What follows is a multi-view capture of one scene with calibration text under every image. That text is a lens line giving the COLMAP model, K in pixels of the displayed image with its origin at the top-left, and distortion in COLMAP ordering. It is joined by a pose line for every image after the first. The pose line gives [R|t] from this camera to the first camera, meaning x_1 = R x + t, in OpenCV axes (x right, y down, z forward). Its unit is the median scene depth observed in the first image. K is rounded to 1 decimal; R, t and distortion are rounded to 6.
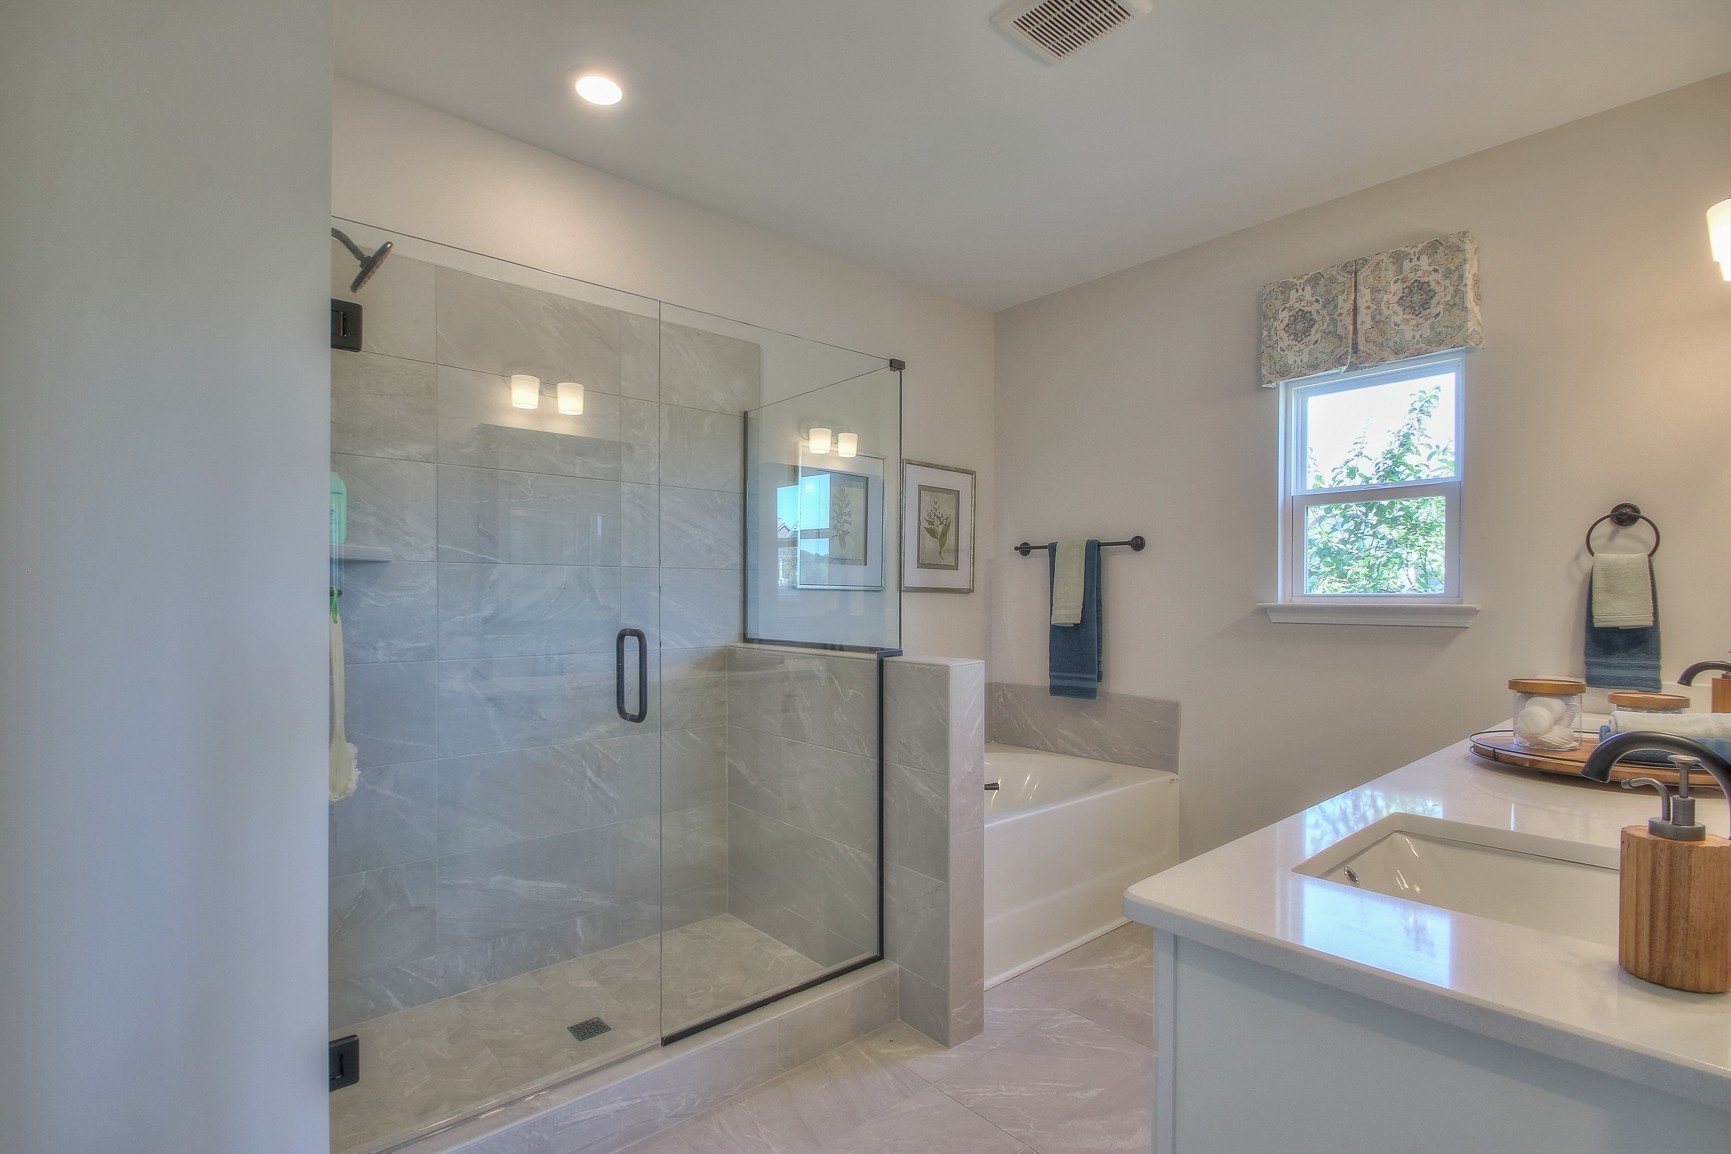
lens RADIAL K [[806.9, 0, 858.0], [0, 806.9, 601.1], [0, 0, 1]] dist [0.016775, -0.013734]
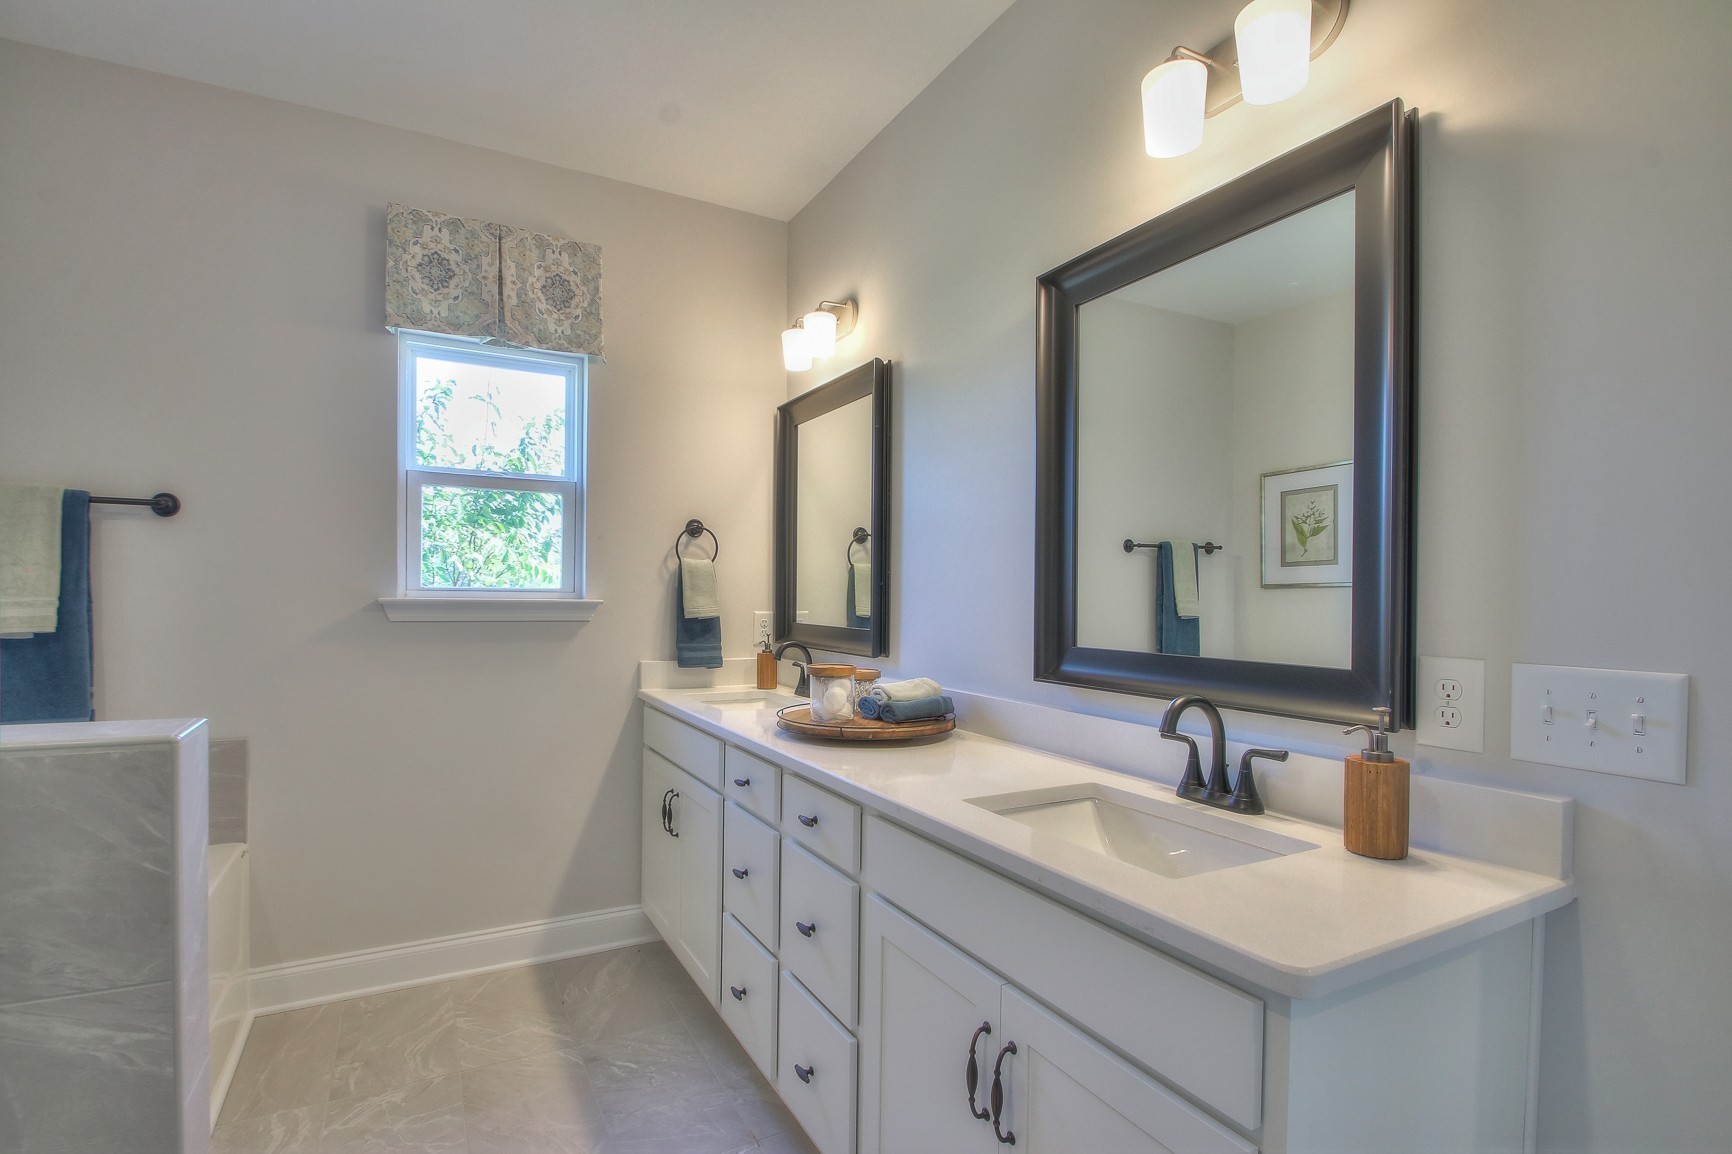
lens RADIAL K [[807.4, 0, 858.4], [0, 807.4, 601.2], [0, 0, 1]] dist [0.016775, -0.013734]
pose [[0.241673, -0.007884, 0.970326, -0.185364], [-0.008624, 0.999910, 0.010273, -0.007373], [-0.970320, -0.010851, 0.241583, 0.383711]]
